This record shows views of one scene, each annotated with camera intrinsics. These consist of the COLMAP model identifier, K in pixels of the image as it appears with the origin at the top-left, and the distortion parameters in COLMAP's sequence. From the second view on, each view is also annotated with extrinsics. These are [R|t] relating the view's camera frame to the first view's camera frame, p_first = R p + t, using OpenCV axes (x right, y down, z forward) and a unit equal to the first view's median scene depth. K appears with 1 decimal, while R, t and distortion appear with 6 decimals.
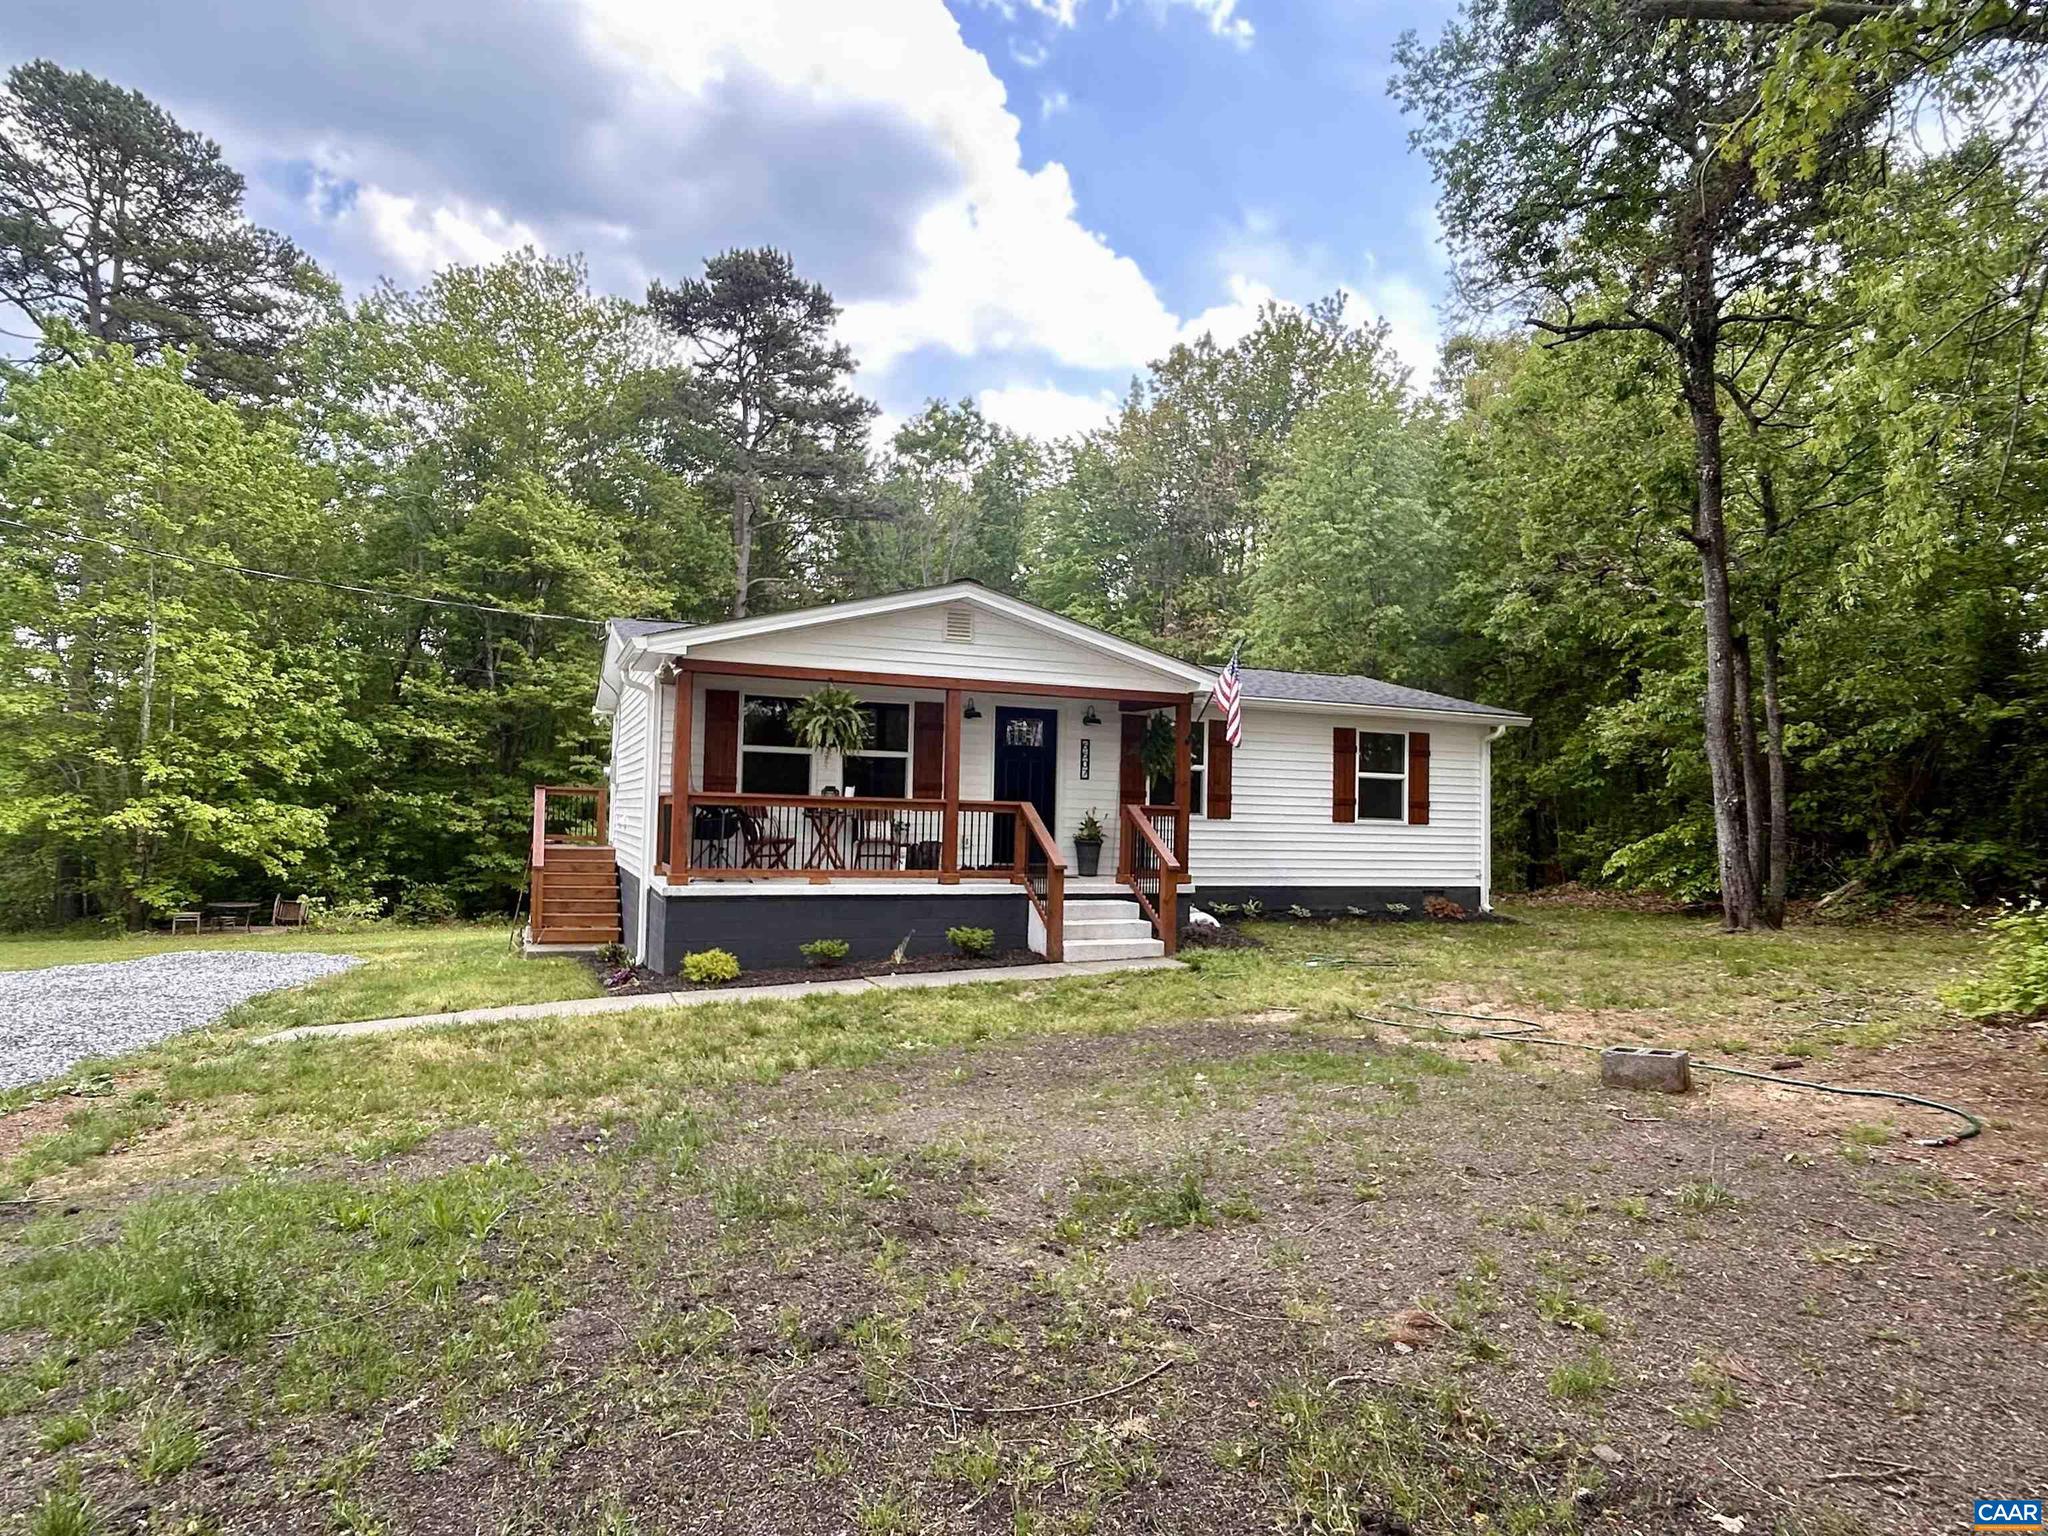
lens RADIAL K [[1201.3, 0, 1026.5], [0, 1201.3, 772.1], [0, 0, 1]] dist [0.008702, 0.006307]
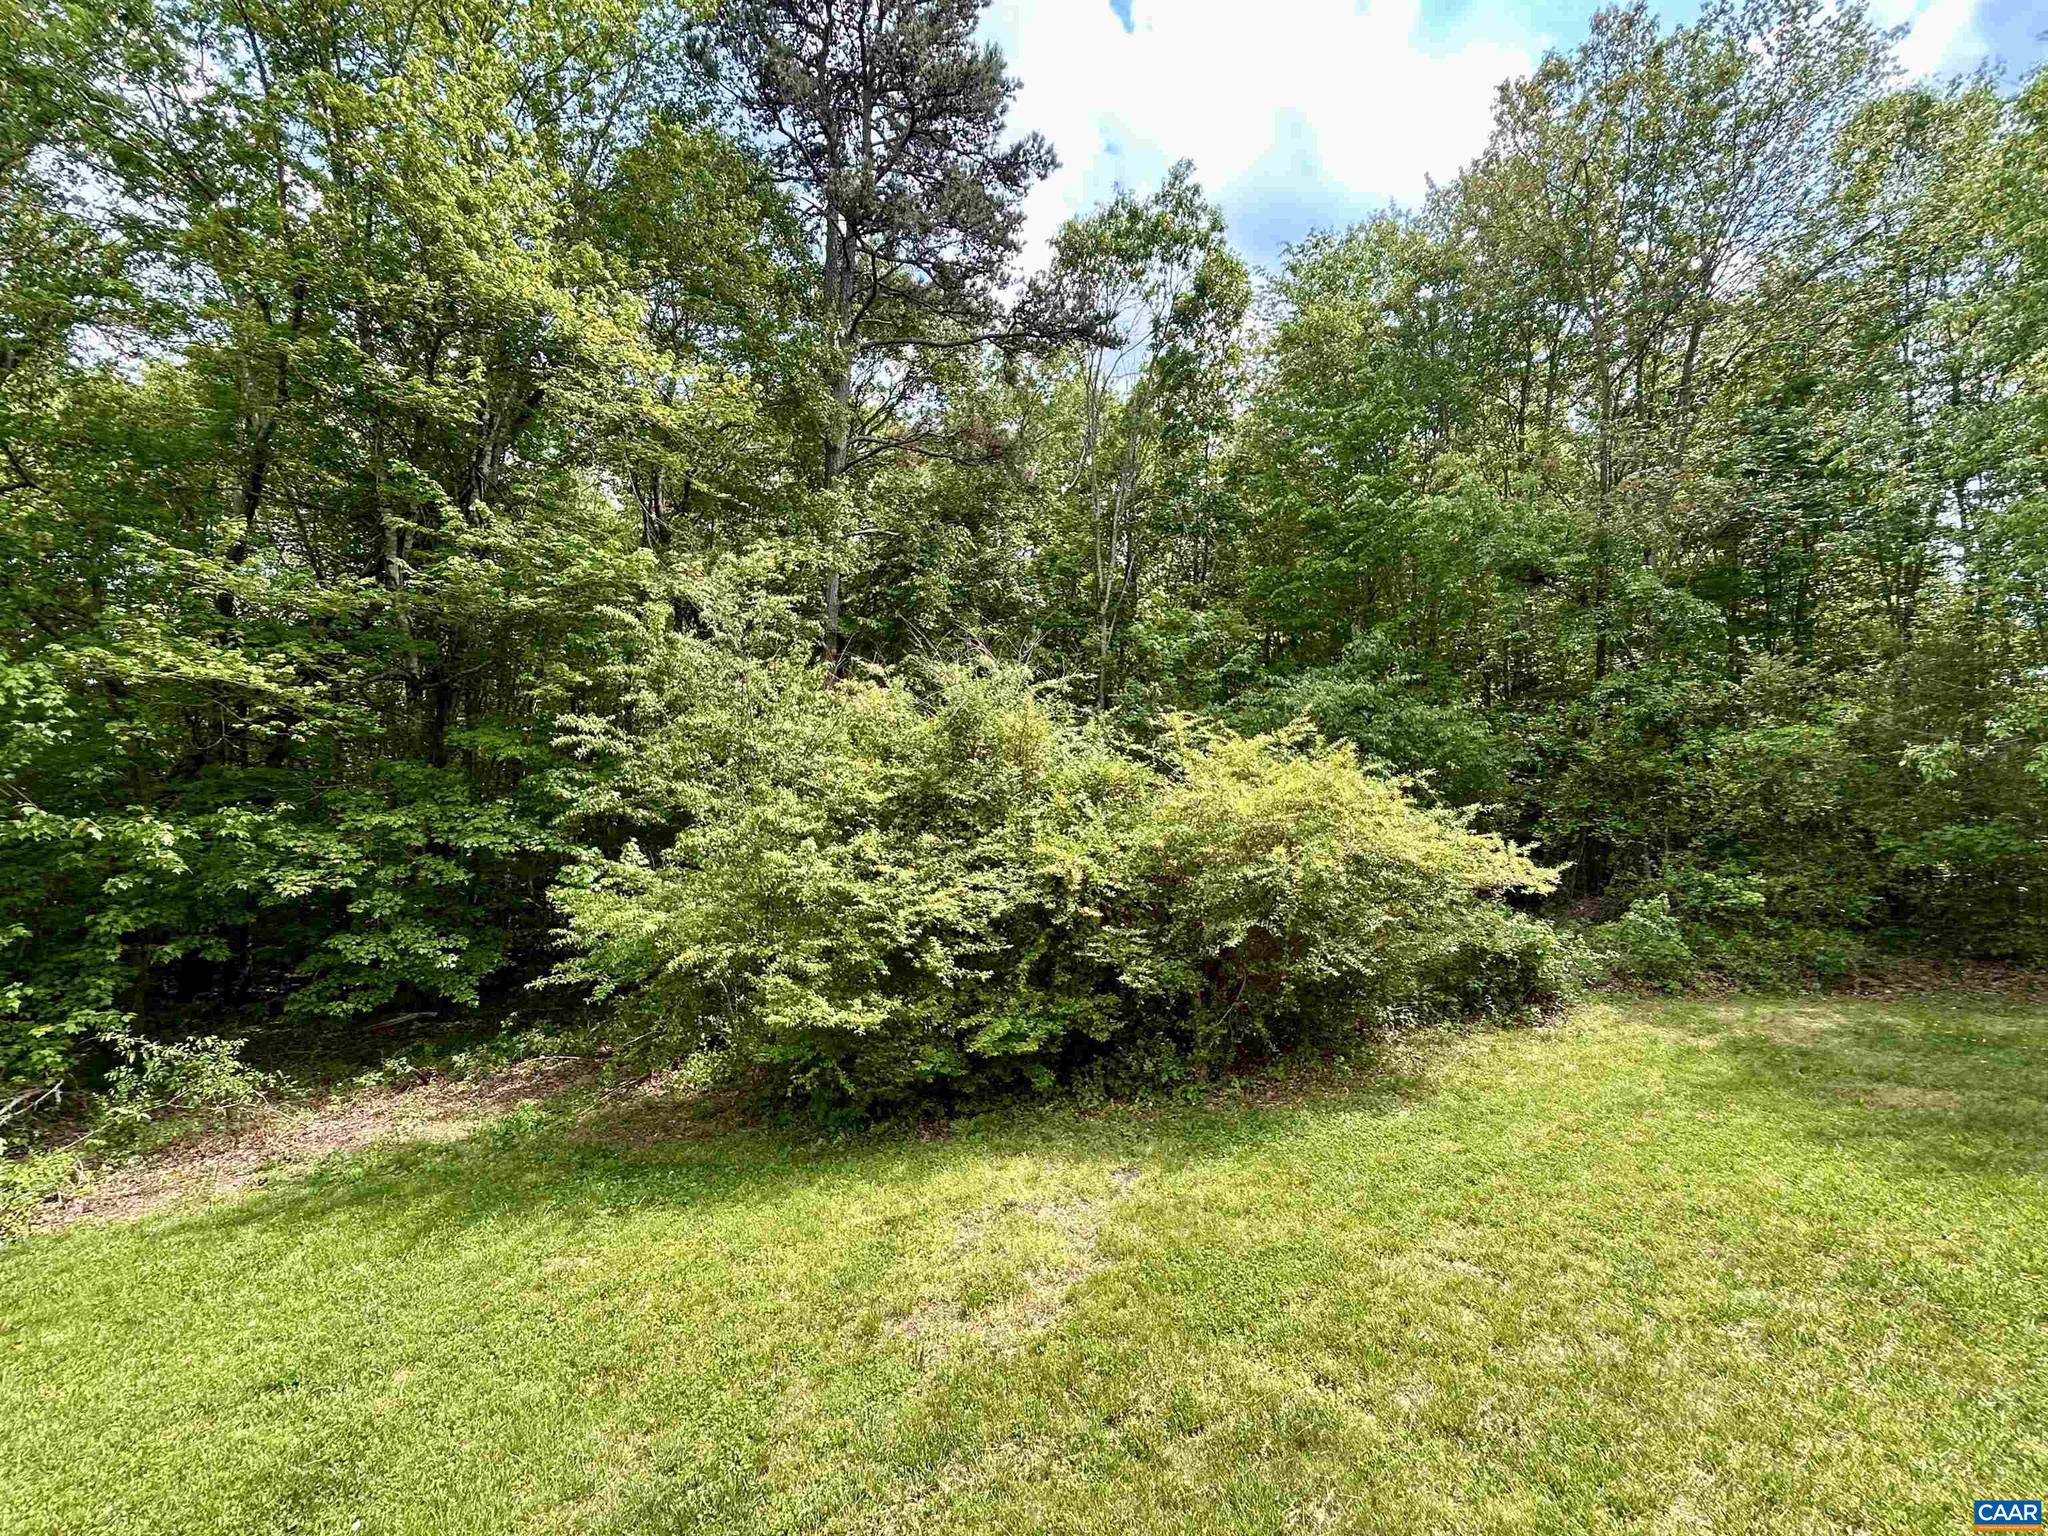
lens RADIAL K [[917.5, 0, 1012.9], [0, 917.5, 763.9], [0, 0, 1]] dist [-0.004225, -0.000466]
pose [[0.996581, -0.025187, 0.078692, -0.221791], [0.022837, 0.999270, 0.030625, -0.002247], [-0.079406, -0.028723, 0.996428, 0.608772]]
